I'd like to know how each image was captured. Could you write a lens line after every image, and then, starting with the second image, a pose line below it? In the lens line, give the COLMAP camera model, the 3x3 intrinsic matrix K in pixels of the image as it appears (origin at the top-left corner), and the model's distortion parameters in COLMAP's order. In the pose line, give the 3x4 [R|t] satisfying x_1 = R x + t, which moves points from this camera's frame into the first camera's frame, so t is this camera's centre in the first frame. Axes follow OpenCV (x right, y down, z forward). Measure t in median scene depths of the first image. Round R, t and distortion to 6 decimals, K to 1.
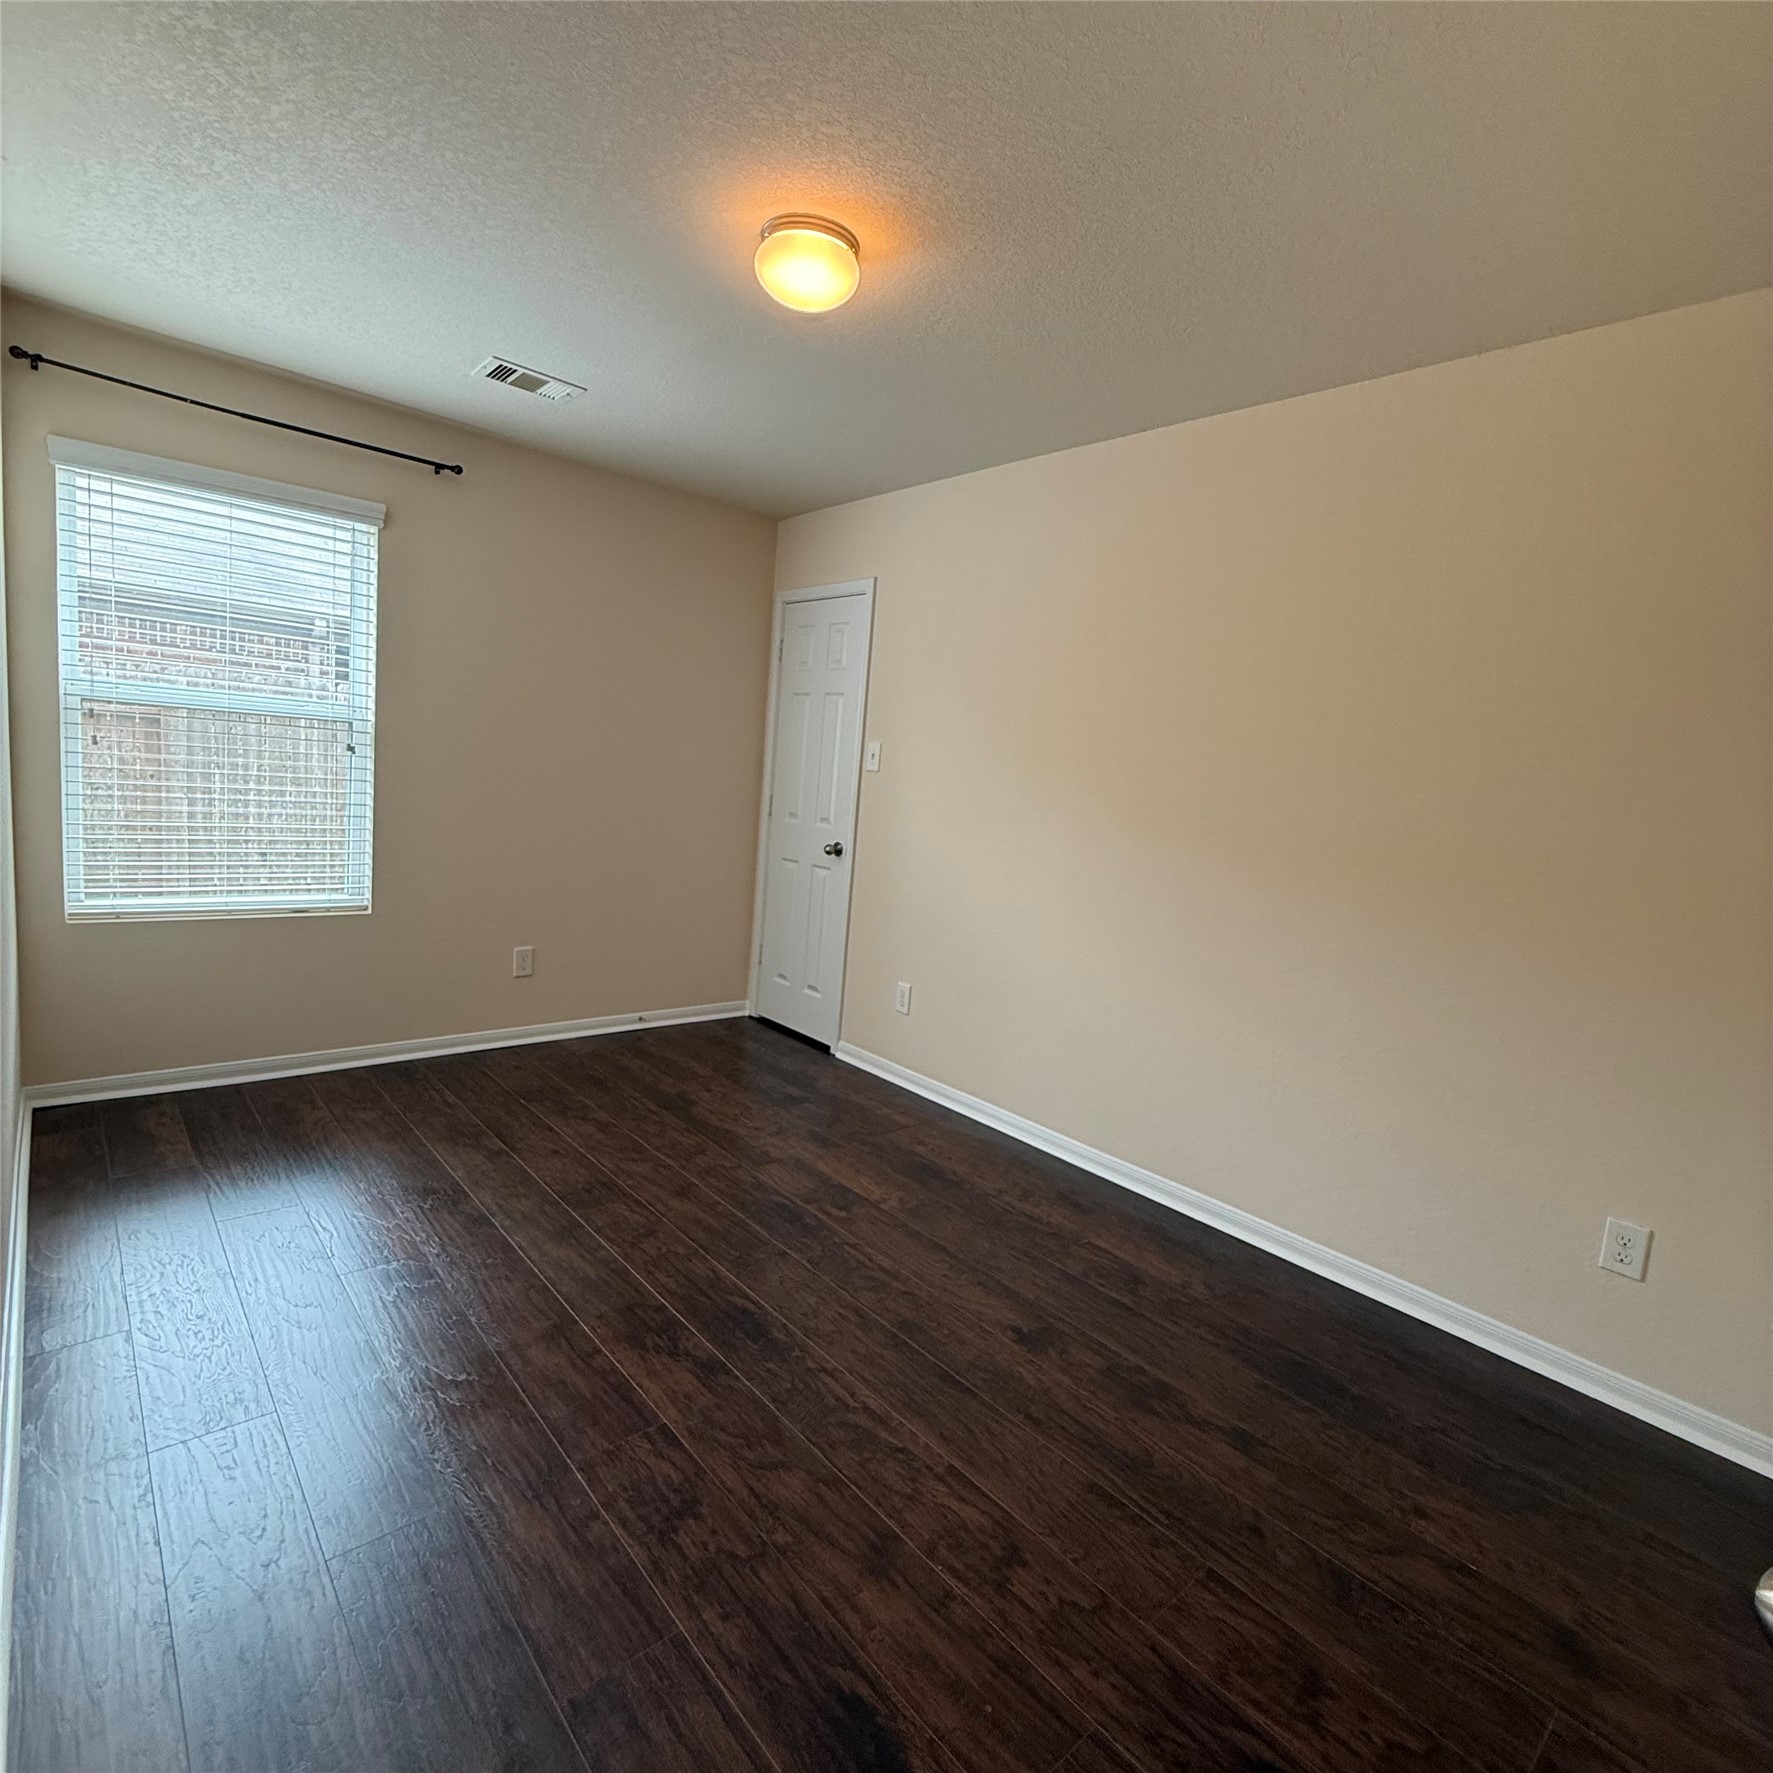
lens RADIAL K [[949.1, 0, 886.5], [0, 949.1, 886.5], [0, 0, 1]] dist [-0.001820, -0.002149]
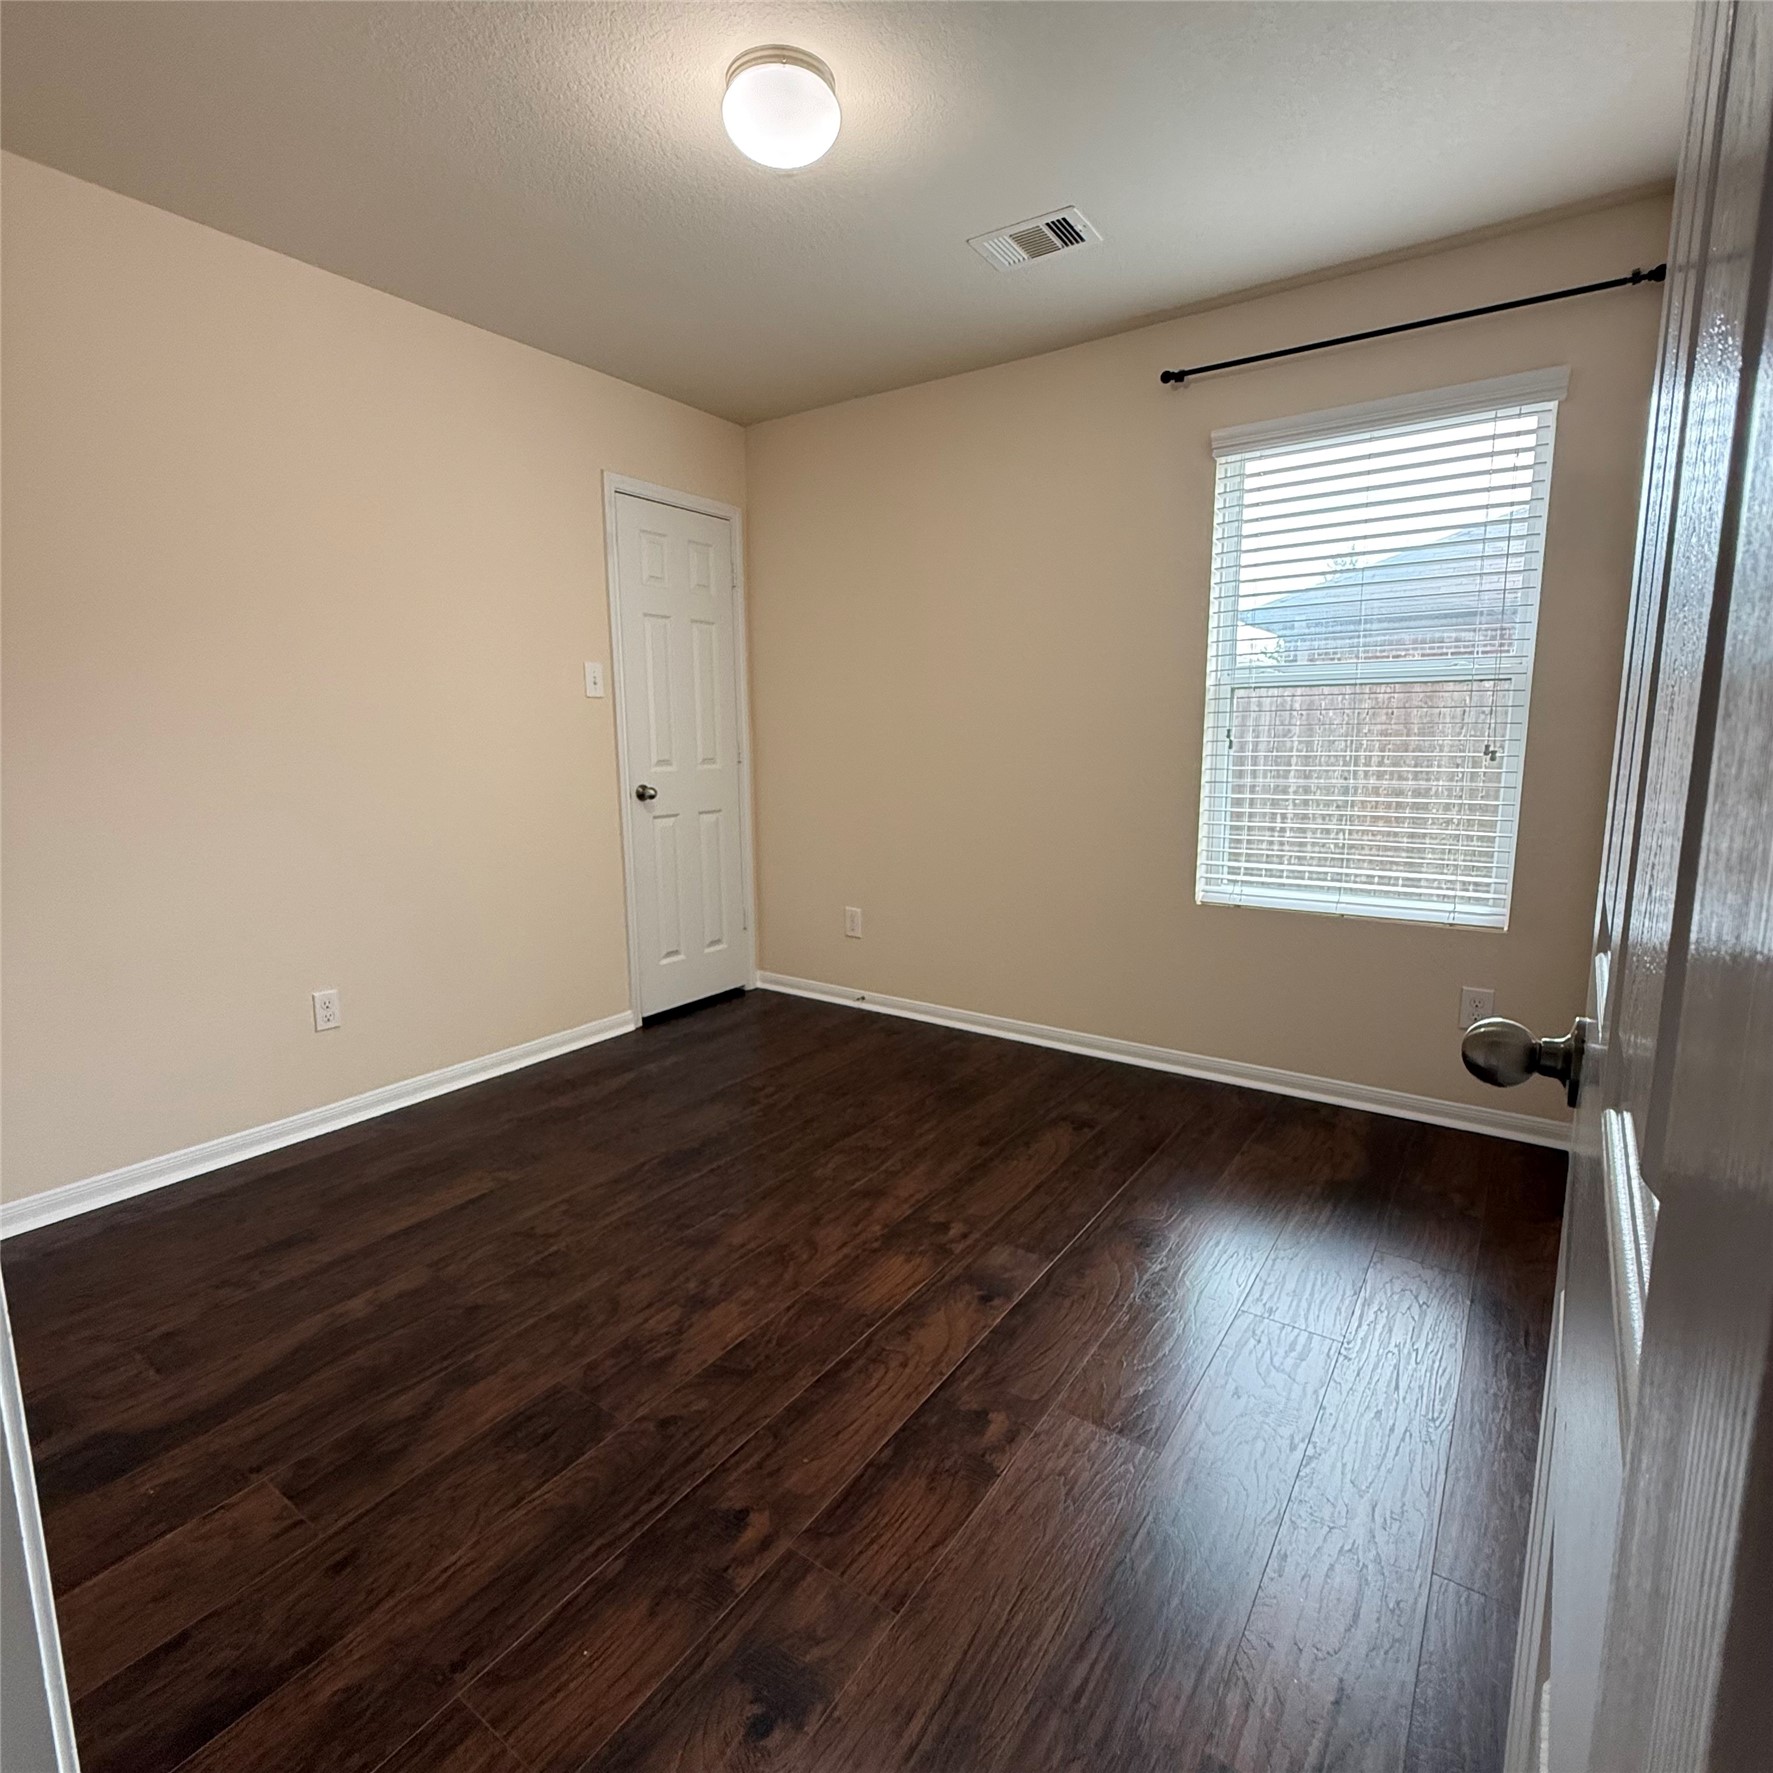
lens RADIAL K [[949.1, 0, 886.5], [0, 949.1, 886.5], [0, 0, 1]] dist [-0.001820, -0.002149]
pose [[-0.241710, -0.243706, 0.939246, -0.806888], [0.097766, 0.956905, 0.273448, -0.130610], [-0.965411, 0.157922, -0.207467, 0.986039]]
